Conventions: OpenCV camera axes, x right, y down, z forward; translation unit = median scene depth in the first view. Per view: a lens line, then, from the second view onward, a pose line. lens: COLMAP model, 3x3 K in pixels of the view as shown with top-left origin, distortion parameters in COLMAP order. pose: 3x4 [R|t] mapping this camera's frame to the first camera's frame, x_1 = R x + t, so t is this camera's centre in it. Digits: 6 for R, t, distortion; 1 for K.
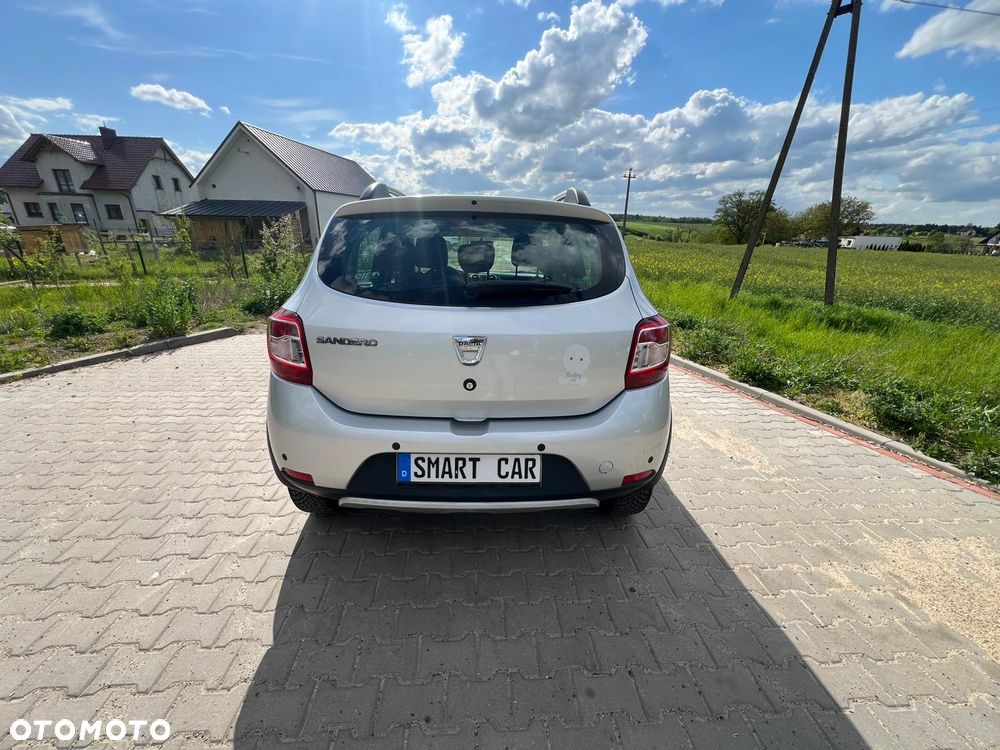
lens RADIAL K [[401.3, 0, 499.9], [0, 401.3, 370.3], [0, 0, 1]] dist [-0.002459, 0.000365]
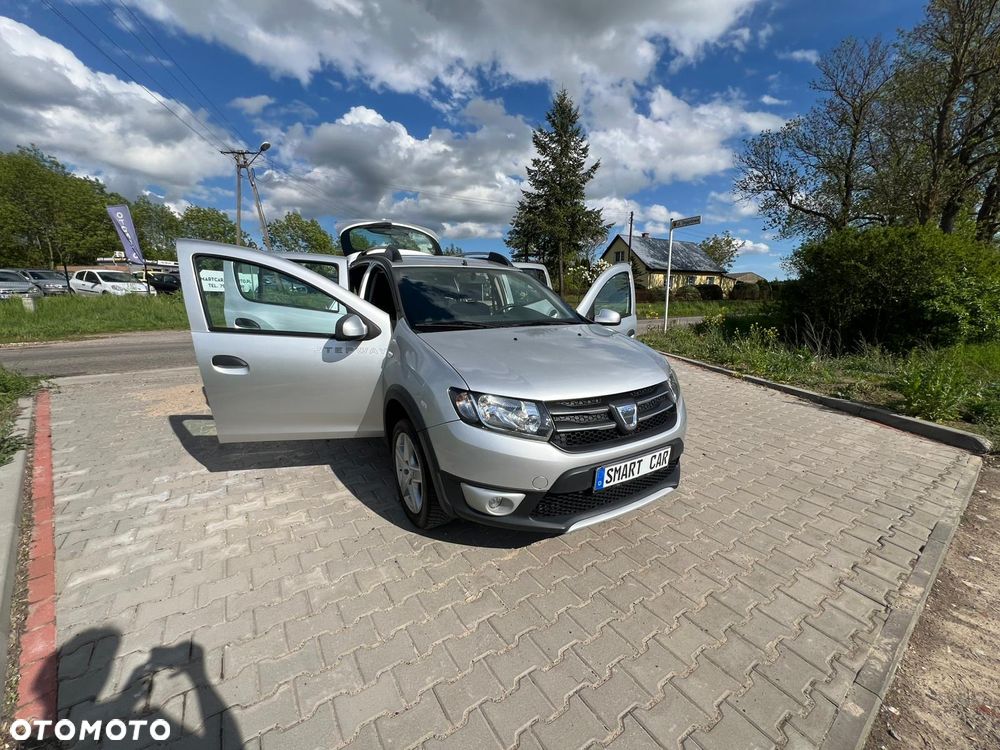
lens RADIAL K [[401.3, 0, 498.9], [0, 401.3, 371.4], [0, 0, 1]] dist [-0.002459, 0.000365]
pose [[-0.868927, 0.071494, -0.489749, 0.137830], [-0.180494, 0.875595, 0.448057, -0.211782], [0.460856, 0.477726, -0.747924, 0.691222]]
